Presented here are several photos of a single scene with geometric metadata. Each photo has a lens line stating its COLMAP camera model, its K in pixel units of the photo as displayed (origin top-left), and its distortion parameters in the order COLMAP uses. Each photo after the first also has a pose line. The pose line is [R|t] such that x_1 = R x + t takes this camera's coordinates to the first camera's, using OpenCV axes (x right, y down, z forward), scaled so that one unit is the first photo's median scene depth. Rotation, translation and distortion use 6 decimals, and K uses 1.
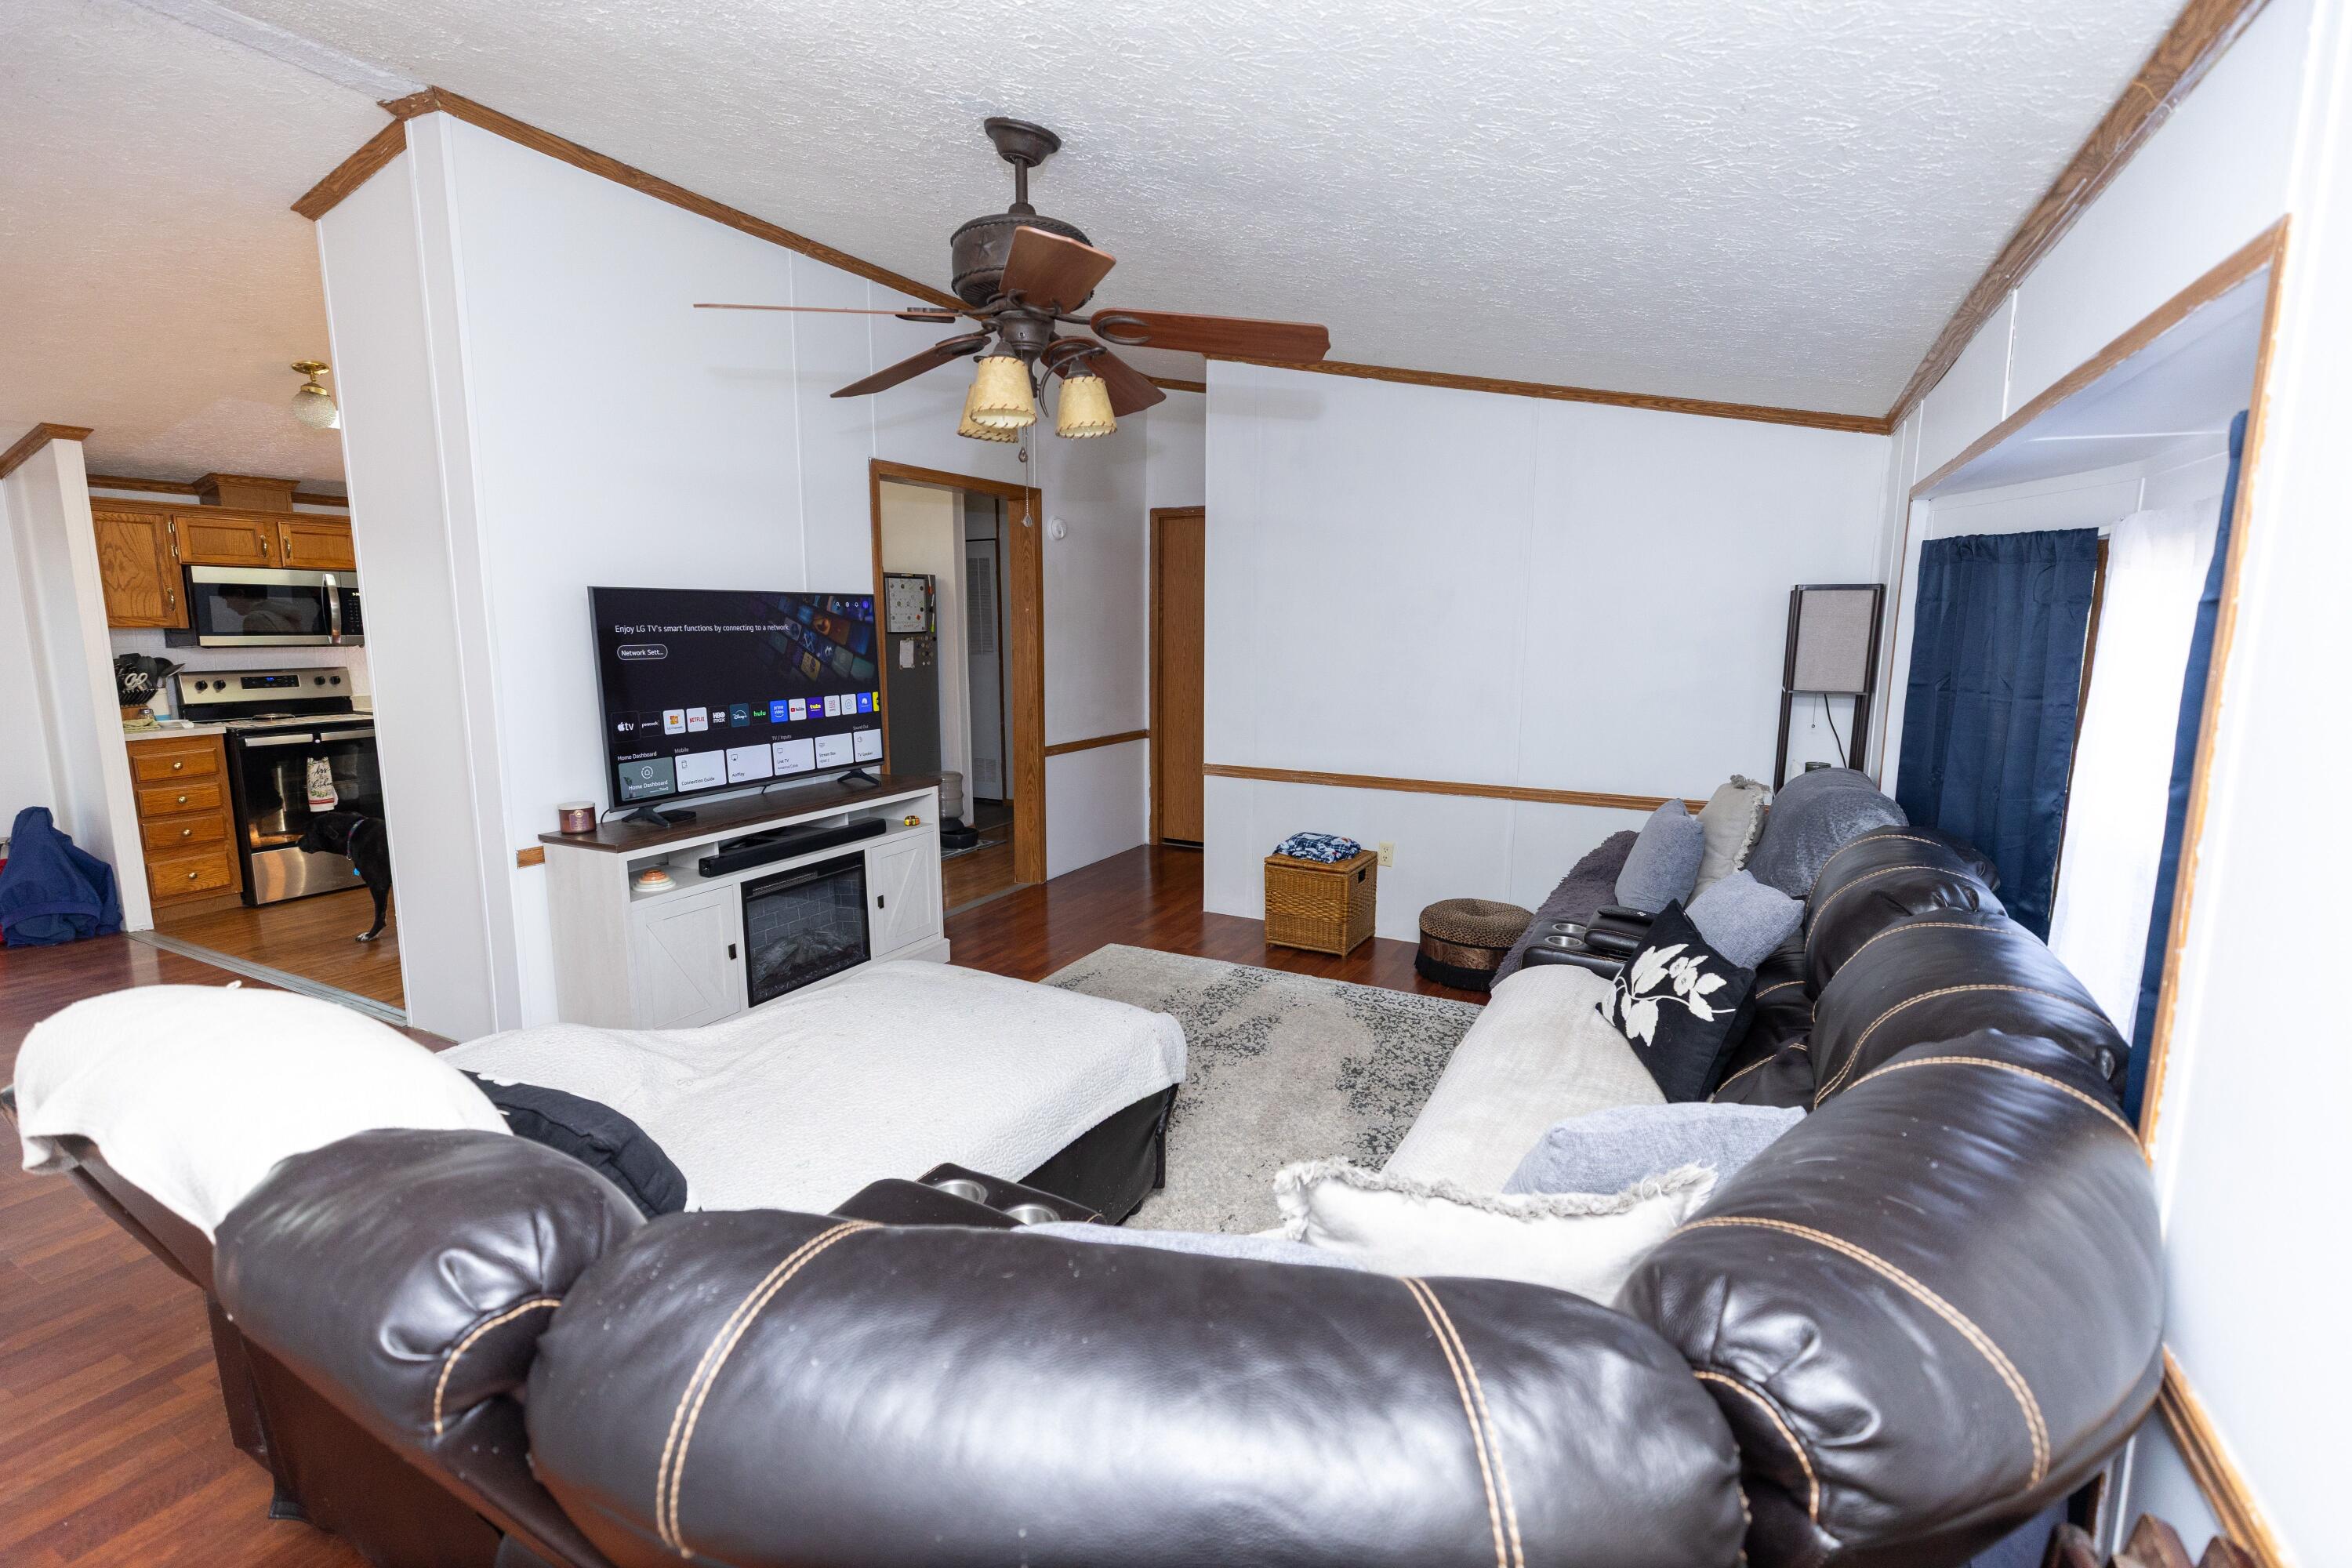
lens RADIAL K [[1051.8, 0, 1184.1], [0, 1051.8, 778.8], [0, 0, 1]] dist [-0.000037, -0.000037]
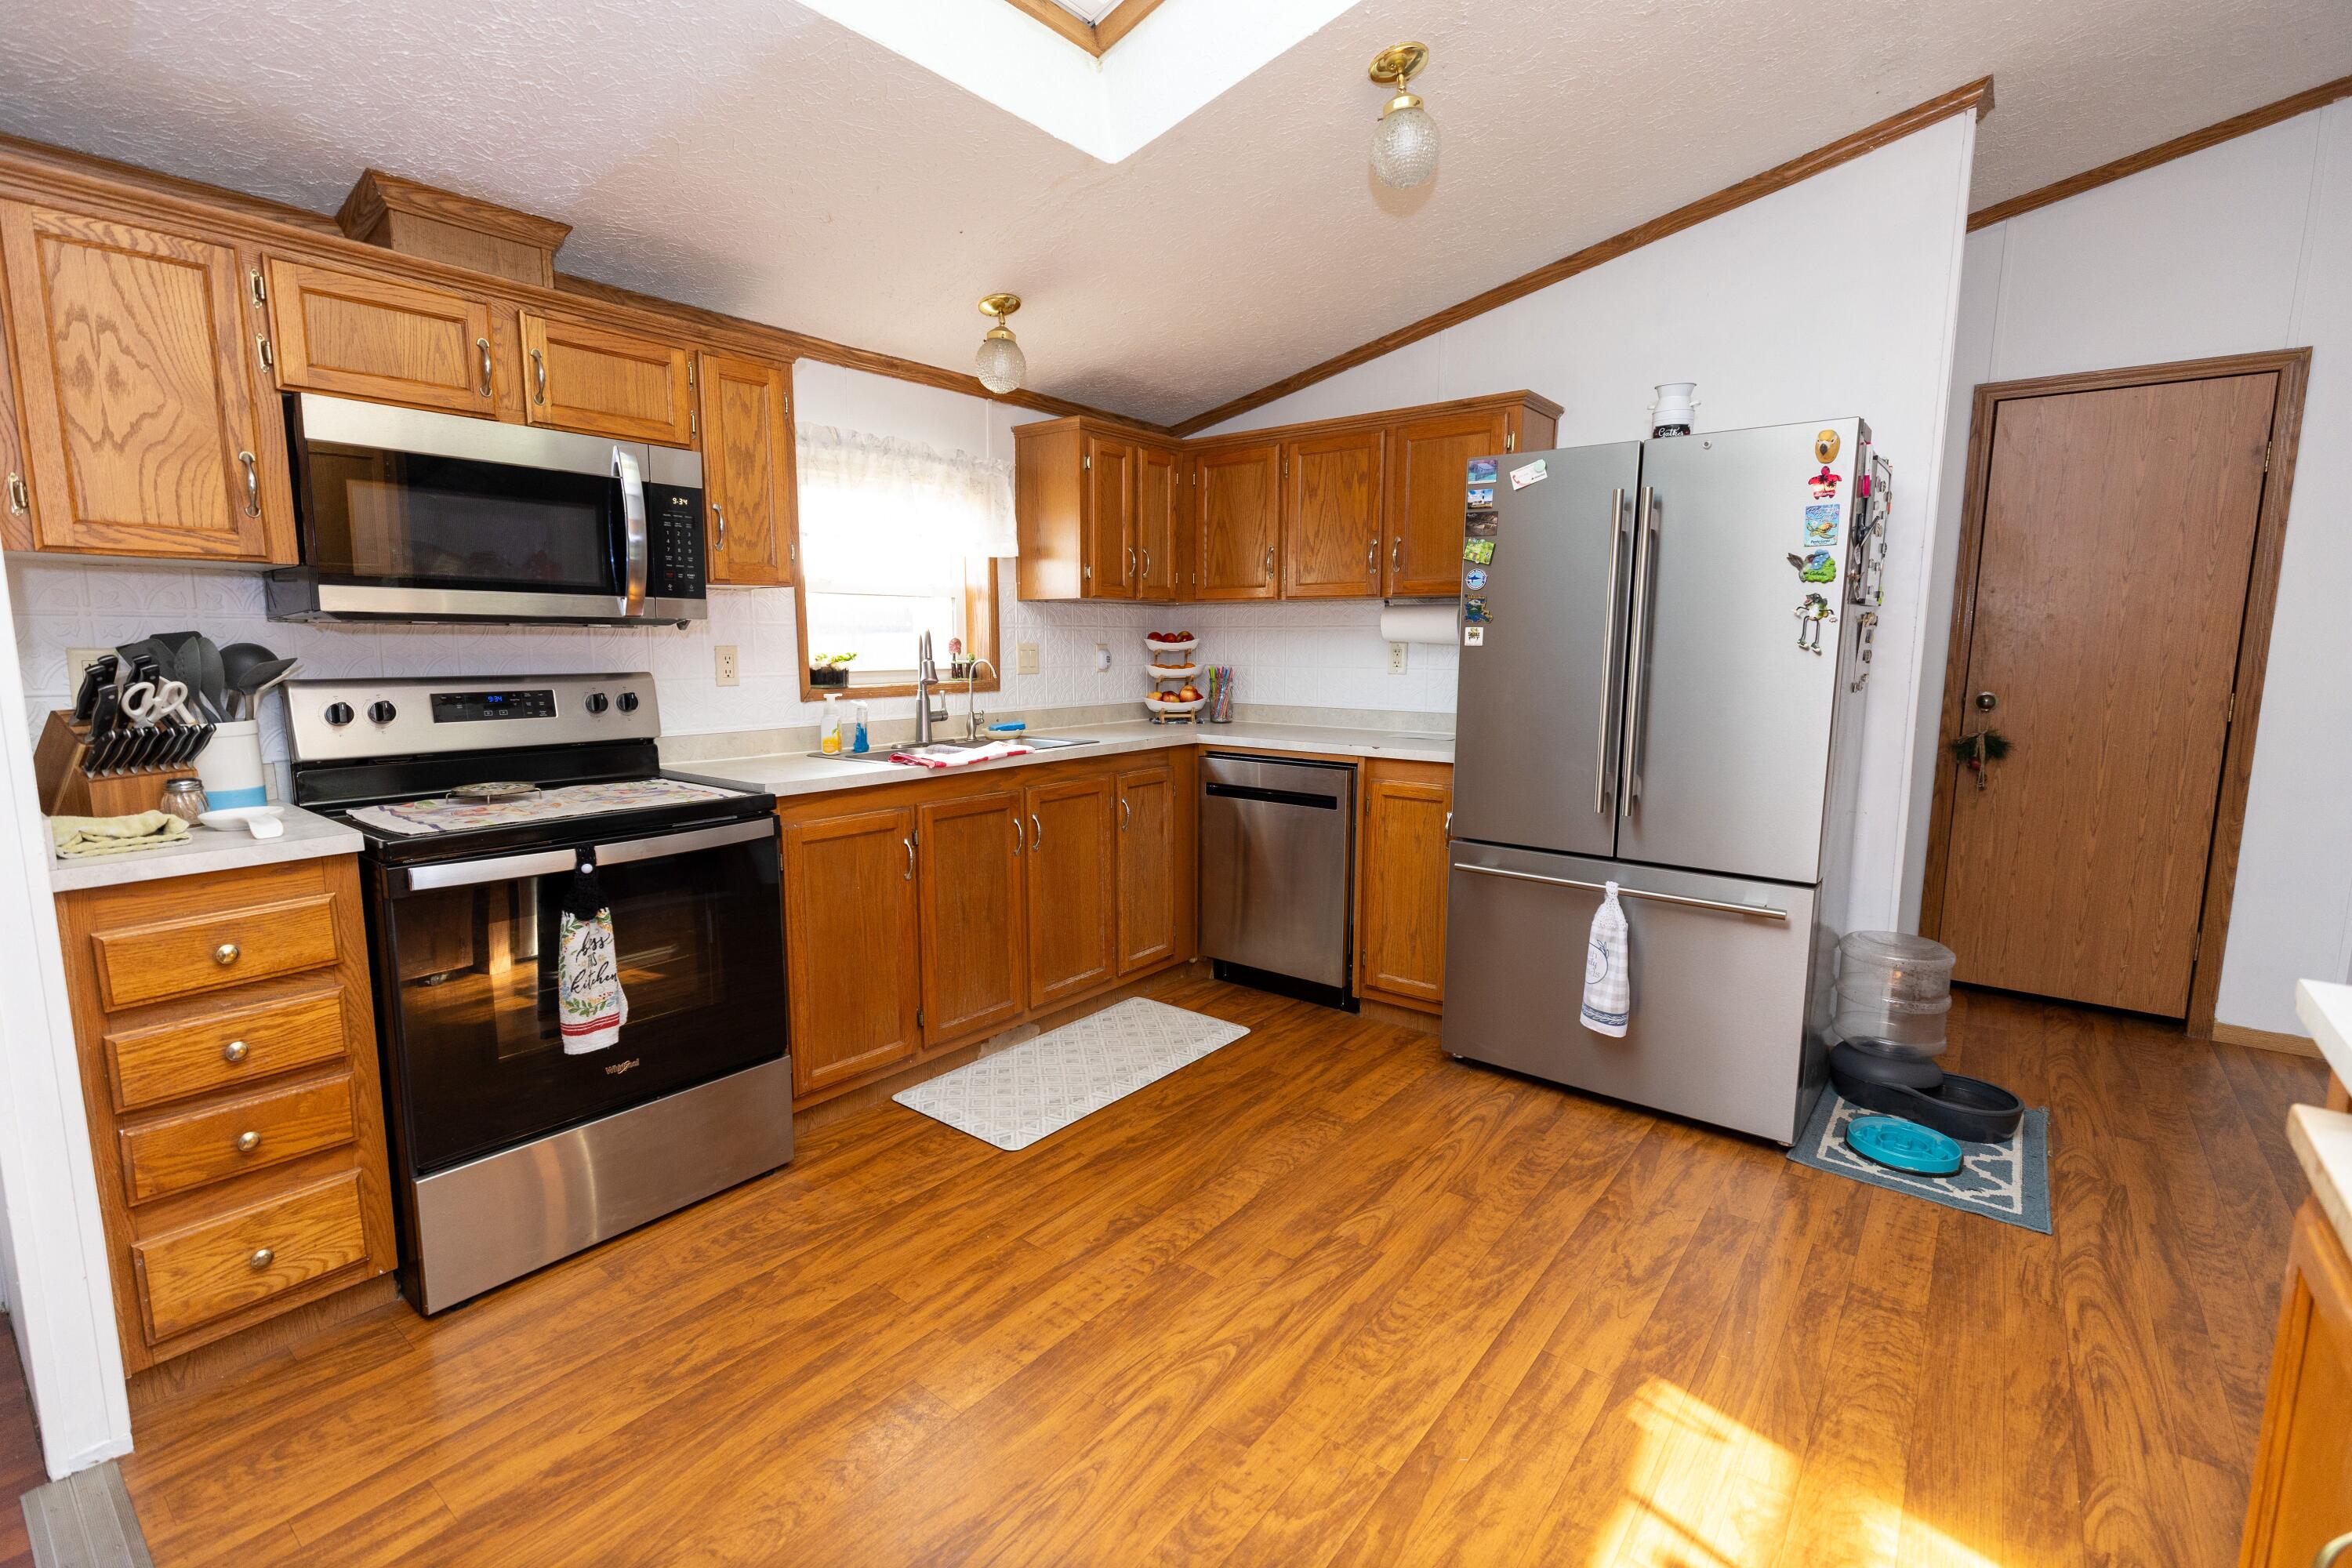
lens RADIAL K [[1051.8, 0, 1166.4], [0, 1051.8, 785.8], [0, 0, 1]] dist [-0.000037, -0.000037]
pose [[0.981380, 0.028485, -0.189954, -0.561921], [-0.030311, 0.999518, -0.006715, -0.070322], [0.189671, 0.012347, 0.981770, 0.684251]]
